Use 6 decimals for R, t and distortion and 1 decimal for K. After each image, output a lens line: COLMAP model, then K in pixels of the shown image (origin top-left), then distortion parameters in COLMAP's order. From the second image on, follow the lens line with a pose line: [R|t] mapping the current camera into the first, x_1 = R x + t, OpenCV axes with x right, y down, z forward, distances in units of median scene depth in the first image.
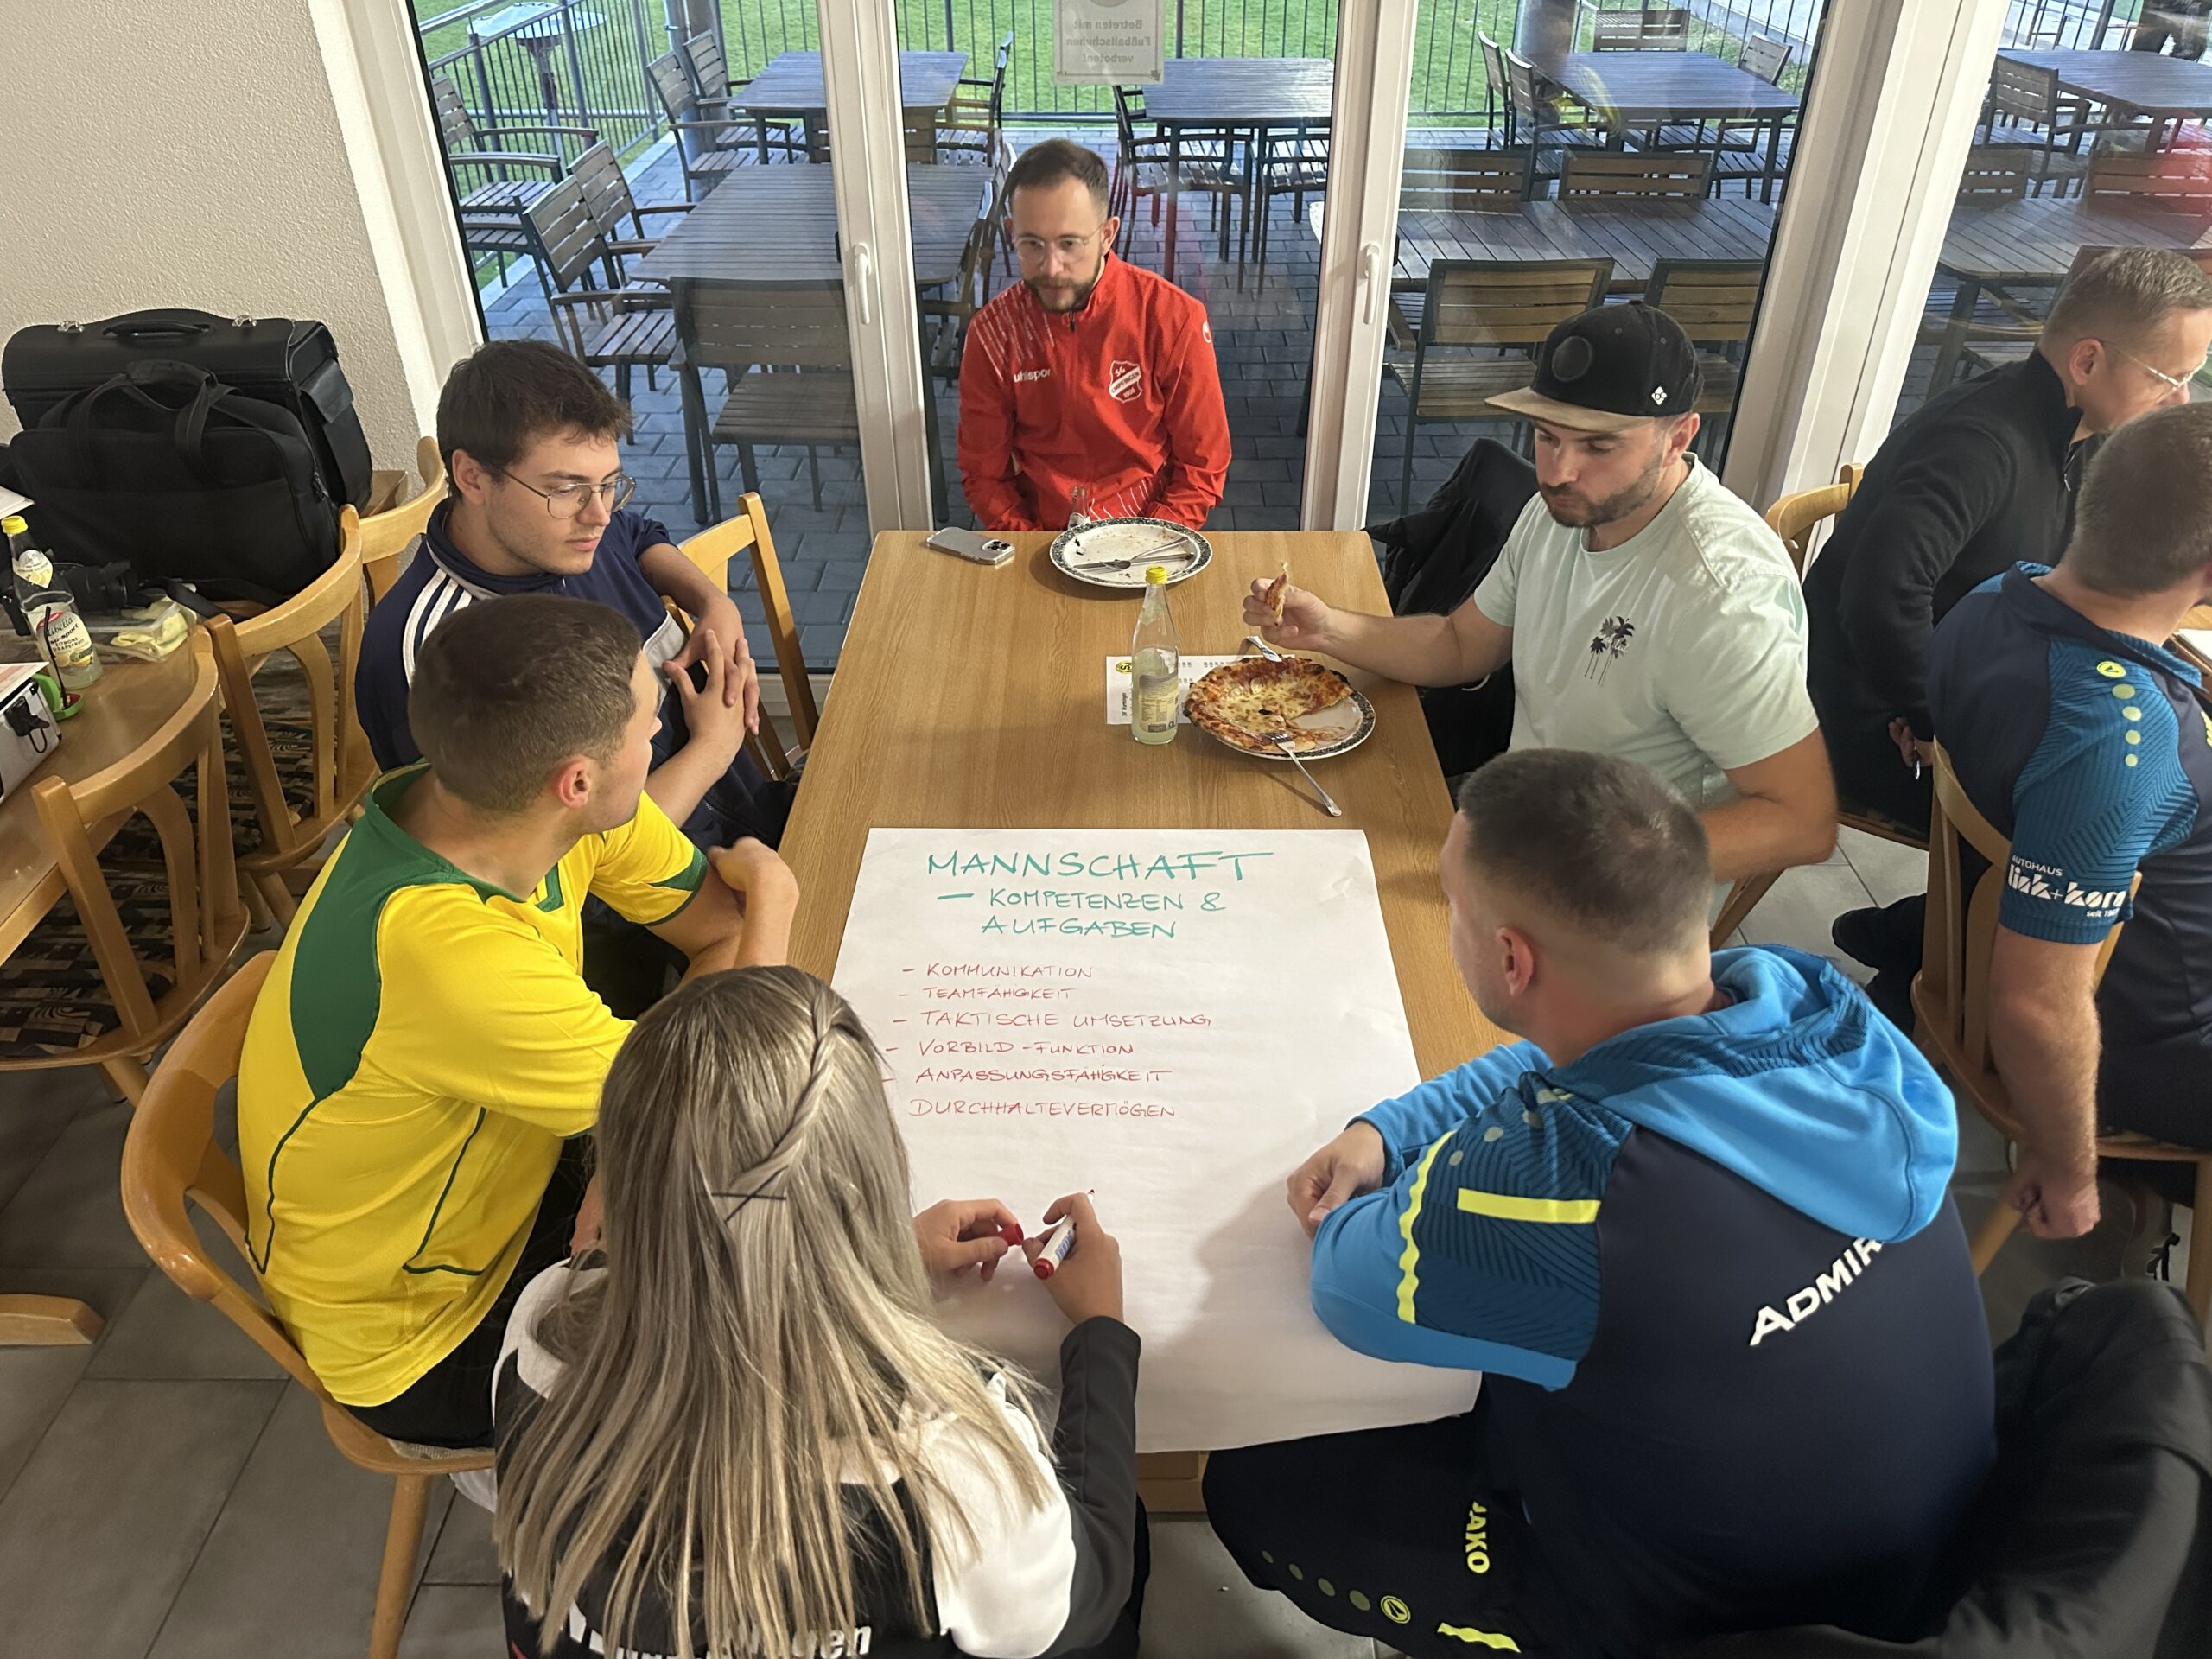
lens RADIAL K [[1577.4, 0, 1106.0], [0, 1577.4, 829.5], [0, 0, 1]] dist [0.073020, -0.069569]
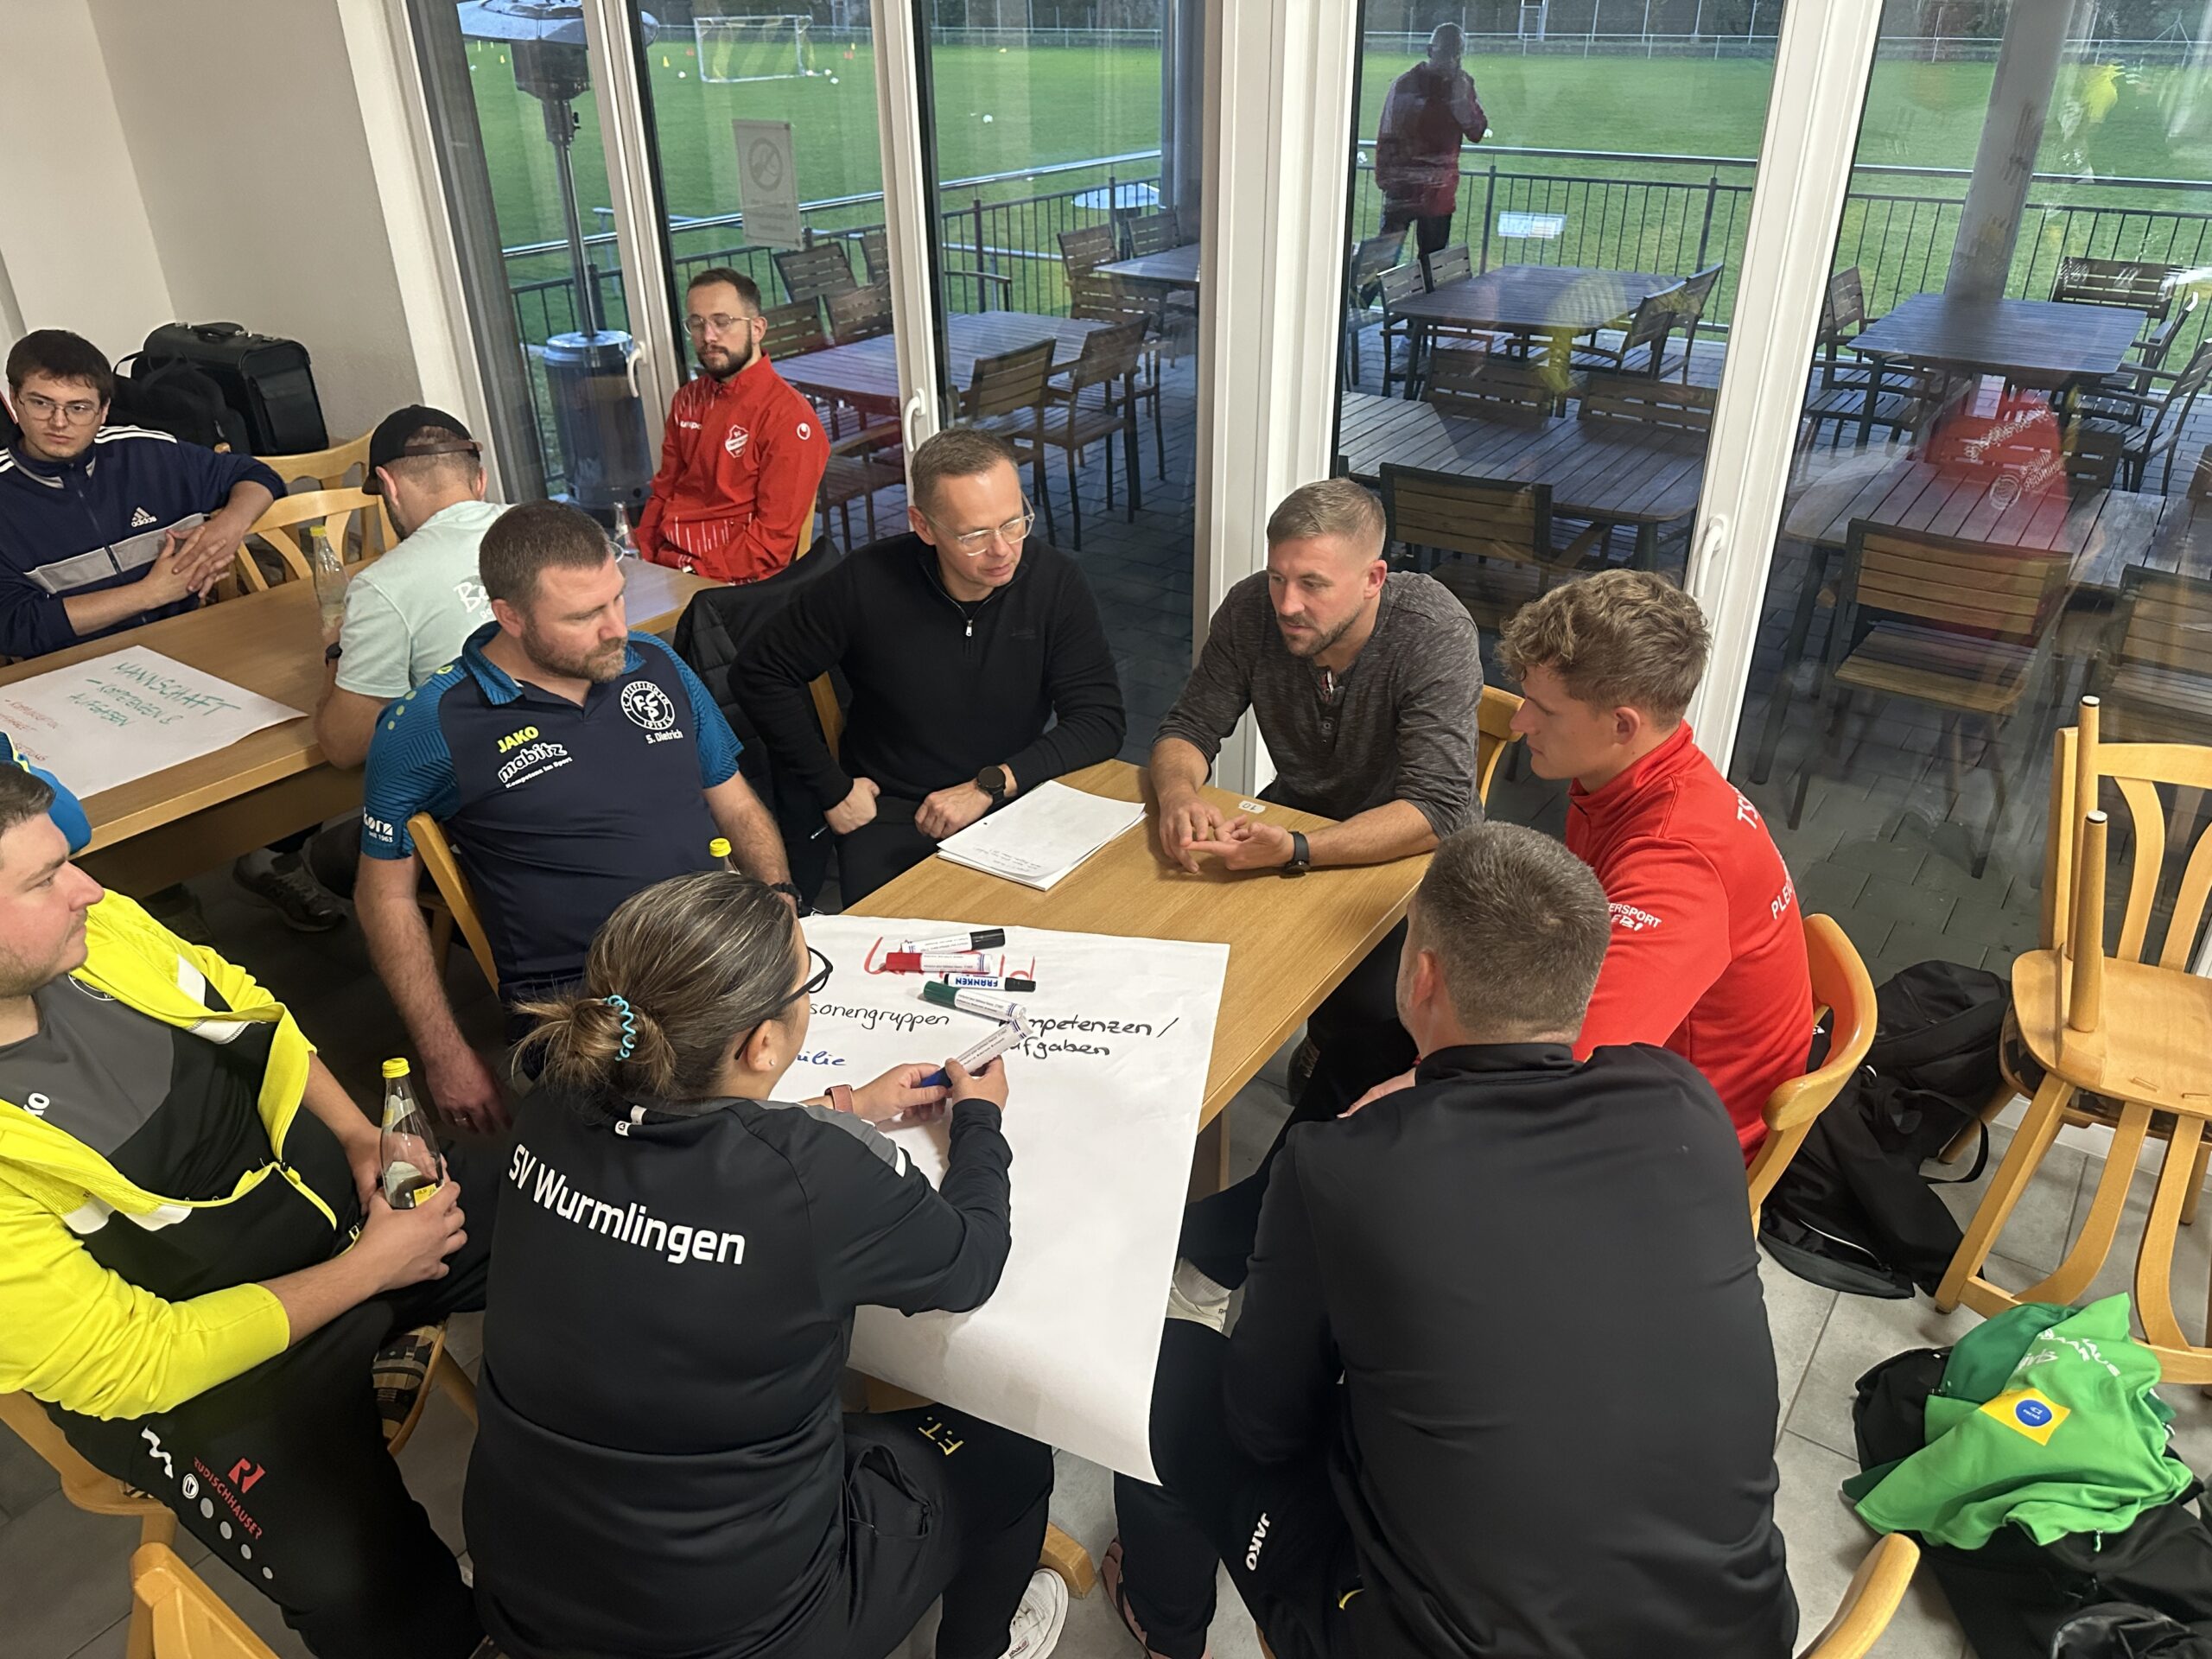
lens RADIAL K [[1577.4, 0, 1106.0], [0, 1577.4, 829.5], [0, 0, 1]] dist [0.073020, -0.069569]
pose [[0.826264, 0.258064, -0.500689, 1.162557], [-0.309144, 0.950803, -0.020105, -0.072339], [0.470869, 0.171397, 0.865393, 0.072728]]
